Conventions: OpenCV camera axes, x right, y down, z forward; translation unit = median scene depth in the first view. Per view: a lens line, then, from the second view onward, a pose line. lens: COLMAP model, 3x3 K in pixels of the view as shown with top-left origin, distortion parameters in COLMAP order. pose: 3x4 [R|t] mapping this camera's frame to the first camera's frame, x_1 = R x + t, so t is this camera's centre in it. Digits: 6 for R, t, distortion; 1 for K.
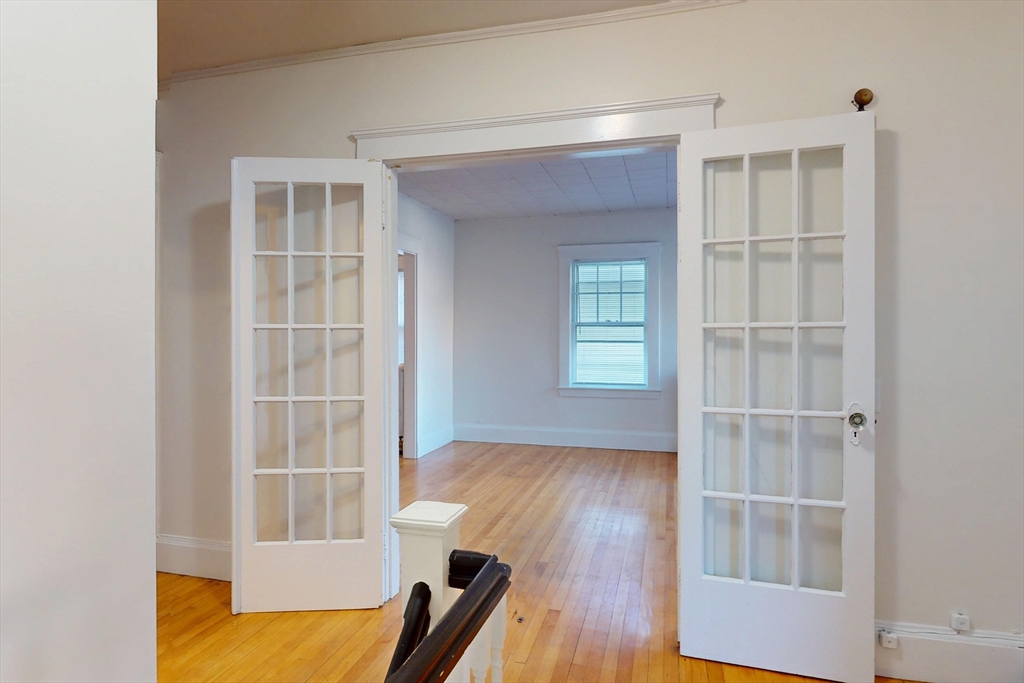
lens RADIAL K [[559.2, 0, 511.9], [0, 559.2, 339.0], [0, 0, 1]] dist [0.000006, -0.002566]
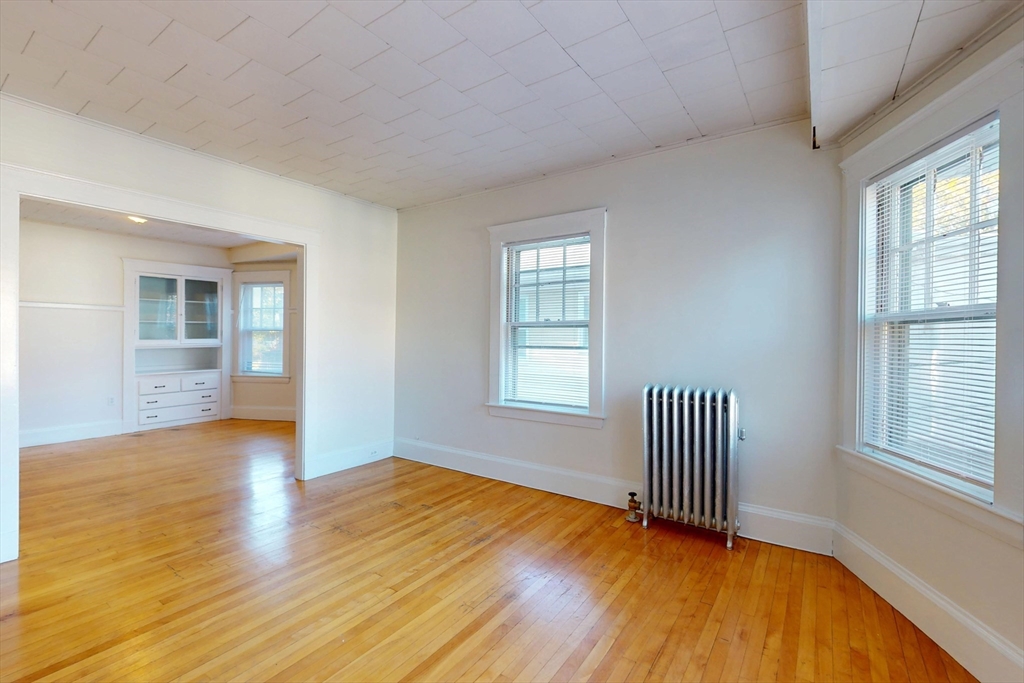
lens RADIAL K [[444.6, 0, 512.1], [0, 444.6, 342.8], [0, 0, 1]] dist [-0.000029, 0.000498]
pose [[0.944499, 0.006991, -0.328441, 0.330860], [-0.004612, 0.999957, 0.008022, -0.006193], [0.328483, -0.006062, 0.944490, 0.421118]]
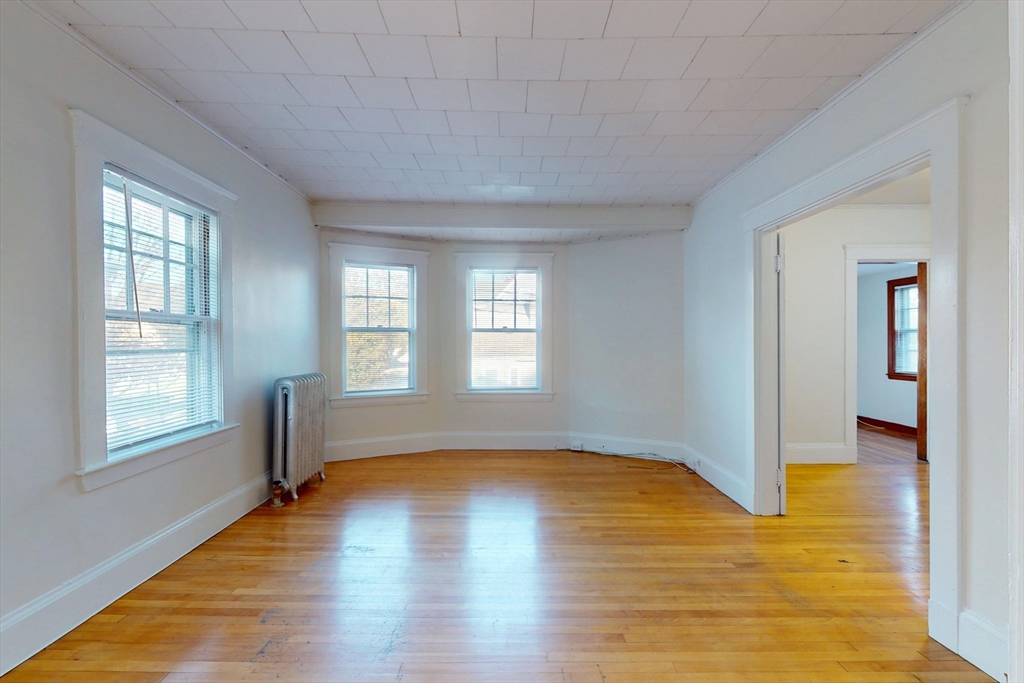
lens RADIAL K [[444.6, 0, 514.3], [0, 444.6, 343.3], [0, 0, 1]] dist [-0.000029, 0.000498]
pose [[-0.280328, -0.007684, 0.959874, -0.308830], [-0.002392, 0.999970, 0.007306, -0.007112], [-0.959901, -0.000248, -0.280338, 0.814097]]
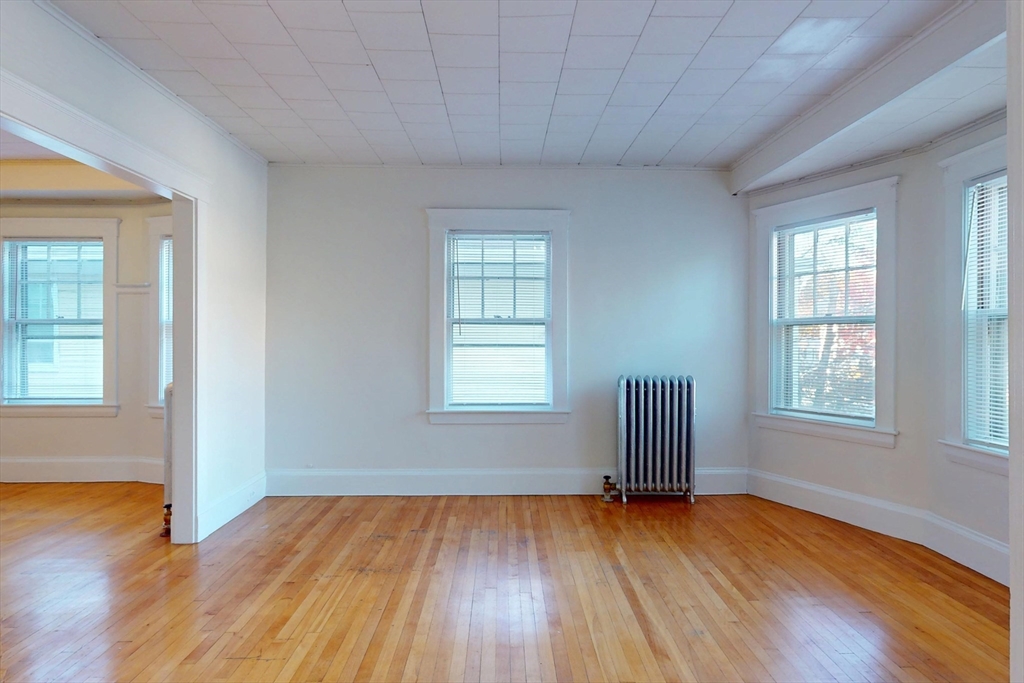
lens RADIAL K [[559.2, 0, 511.5], [0, 559.2, 343.1], [0, 0, 1]] dist [0.000006, -0.002566]
pose [[0.957673, 0.000448, 0.287859, -0.018800], [-0.001394, 0.999994, 0.003083, -0.000678], [-0.287856, -0.003354, 0.957668, 0.309087]]
